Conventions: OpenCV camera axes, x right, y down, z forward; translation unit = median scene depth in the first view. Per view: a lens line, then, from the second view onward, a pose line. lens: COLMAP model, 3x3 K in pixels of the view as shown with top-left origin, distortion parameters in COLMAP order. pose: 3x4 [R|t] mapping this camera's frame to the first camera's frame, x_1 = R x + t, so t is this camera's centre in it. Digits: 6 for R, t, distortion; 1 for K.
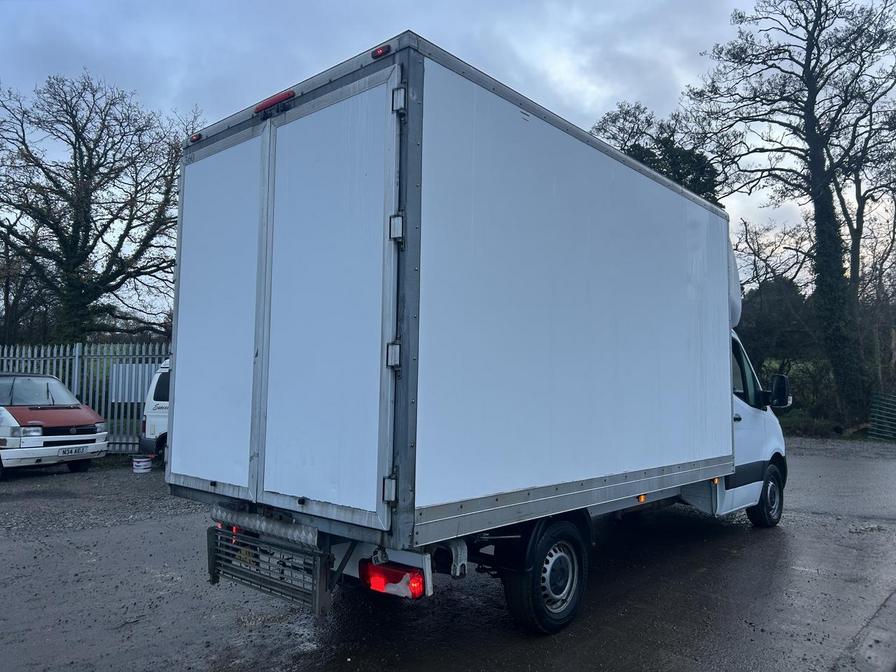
lens RADIAL K [[679.9, 0, 446.6], [0, 679.9, 341.0], [0, 0, 1]] dist [0.000556, -0.004122]
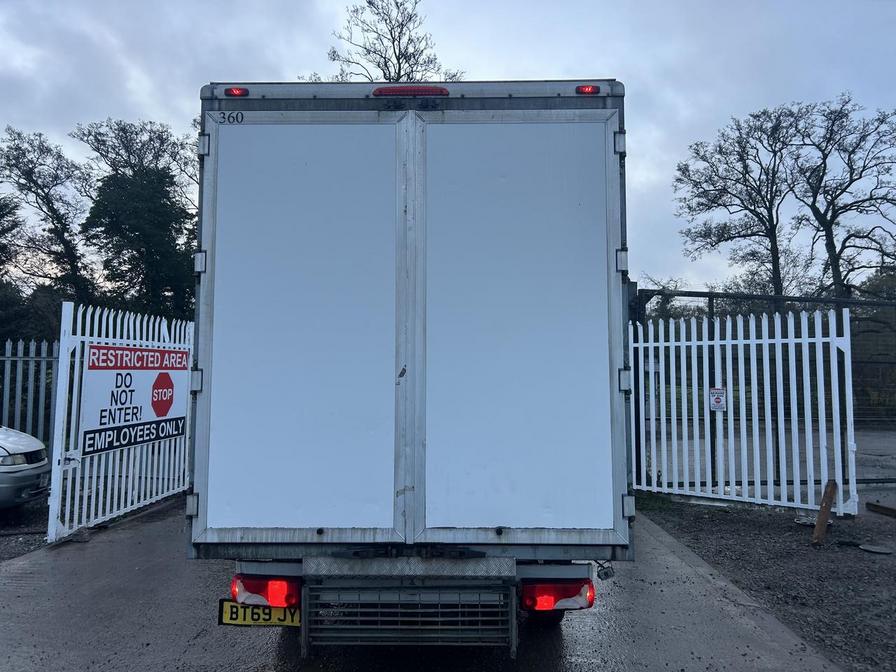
lens RADIAL K [[677.5, 0, 442.7], [0, 677.5, 332.4], [0, 0, 1]] dist [0.011803, 0.003411]
pose [[0.760192, 0.043226, 0.648259, -0.807255], [-0.032762, 0.999065, -0.028199, -0.011103], [-0.648872, 0.000198, 0.760897, 0.297875]]
